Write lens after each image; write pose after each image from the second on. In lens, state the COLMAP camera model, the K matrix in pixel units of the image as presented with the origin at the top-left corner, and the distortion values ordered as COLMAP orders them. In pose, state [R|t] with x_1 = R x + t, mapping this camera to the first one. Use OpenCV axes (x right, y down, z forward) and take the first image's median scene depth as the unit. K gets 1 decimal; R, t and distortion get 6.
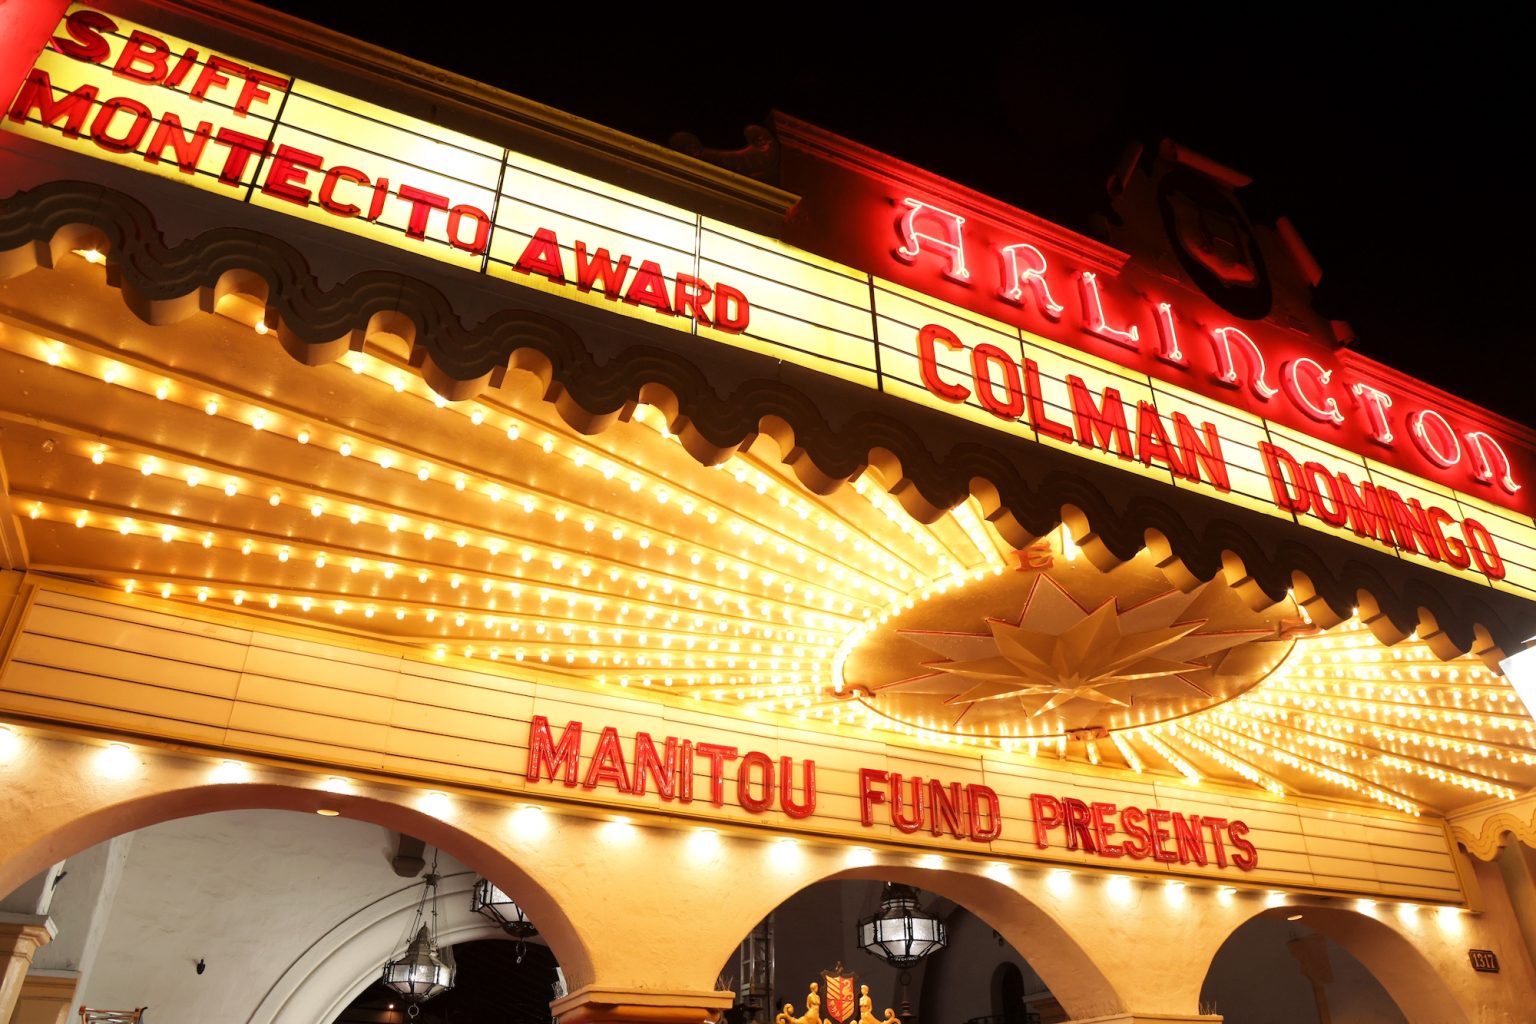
lens RADIAL K [[1081.2, 0, 778.1], [0, 1081.2, 508.8], [0, 0, 1]] dist [-0.123438, 0.079884]
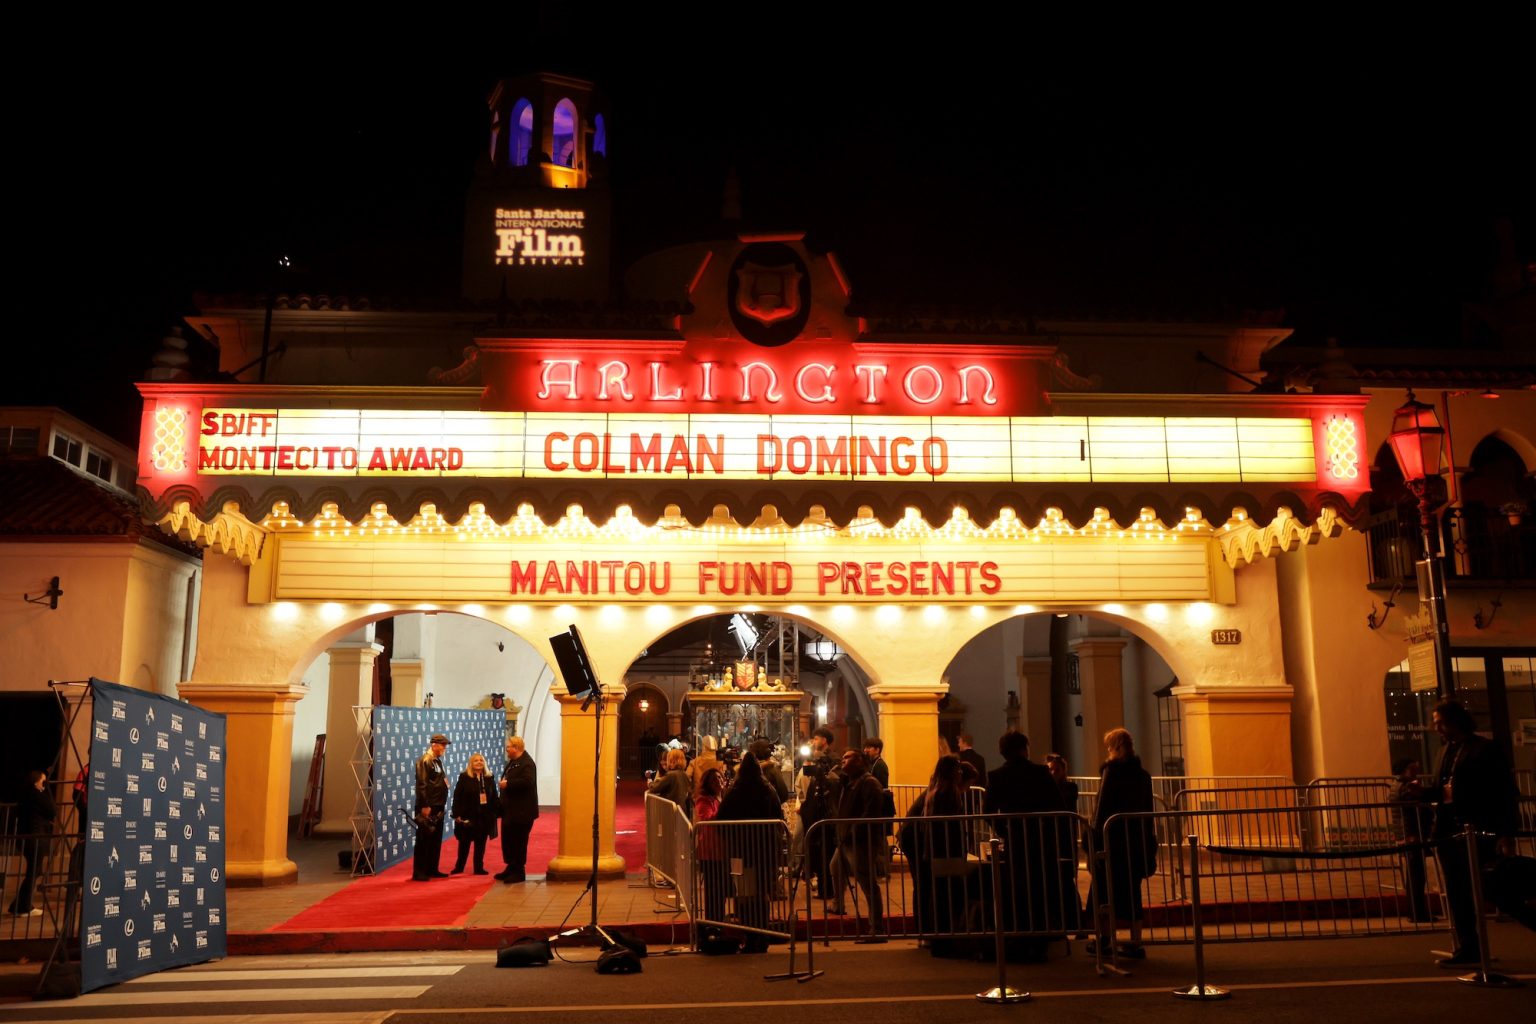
lens RADIAL K [[1273.6, 0, 768.0], [0, 1273.6, 512.0], [0, 0, 1]] dist [-0.079959, 0.101347]
pose [[0.929390, -0.071676, -0.362072, 1.093947], [0.196588, 0.926371, 0.321231, -0.565247], [0.312389, -0.369728, 0.875051, -0.905461]]
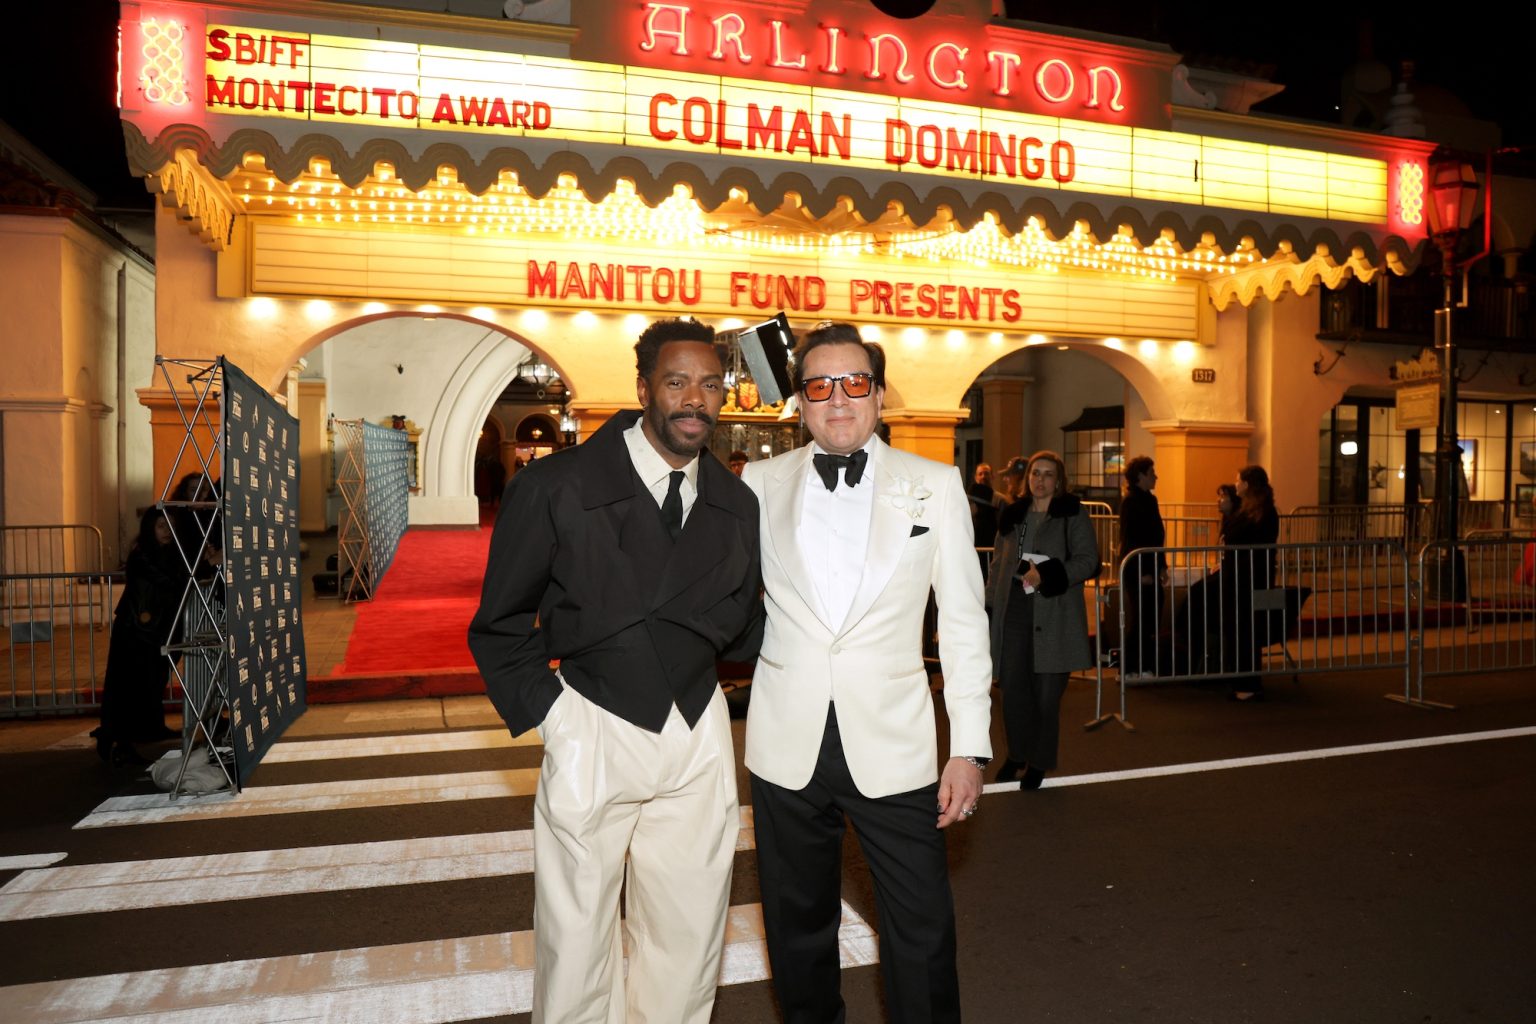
lens RADIAL K [[1081.2, 0, 778.1], [0, 1081.2, 508.8], [0, 0, 1]] dist [-0.123438, 0.079884]
pose [[0.988961, 0.012173, -0.147676, 0.455937], [0.070733, 0.836959, 0.542675, -0.400293], [0.130204, -0.547130, 0.826859, -0.653904]]
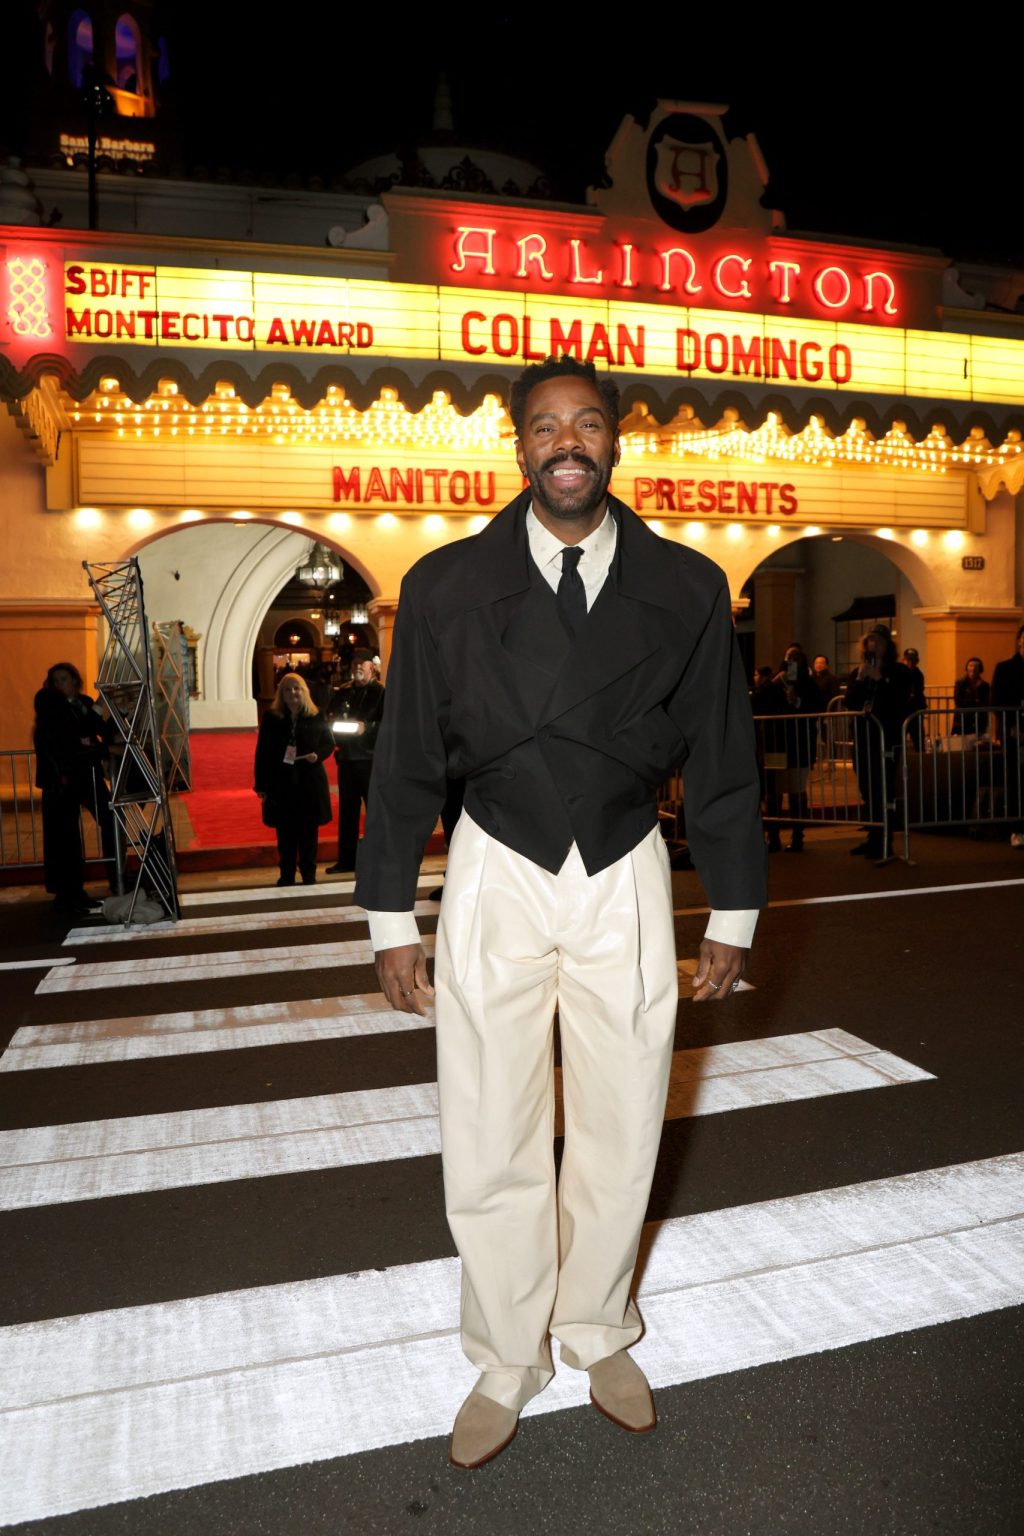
lens RADIAL K [[1119.9, 0, 505.0], [0, 1119.9, 769.9], [0, 0, 1]] dist [-0.132526, 0.089597]
pose [[0.985582, -0.000710, -0.169200, 0.405122], [0.100391, 0.807410, 0.581388, -0.484549], [0.136201, -0.589991, 0.795839, -0.841333]]
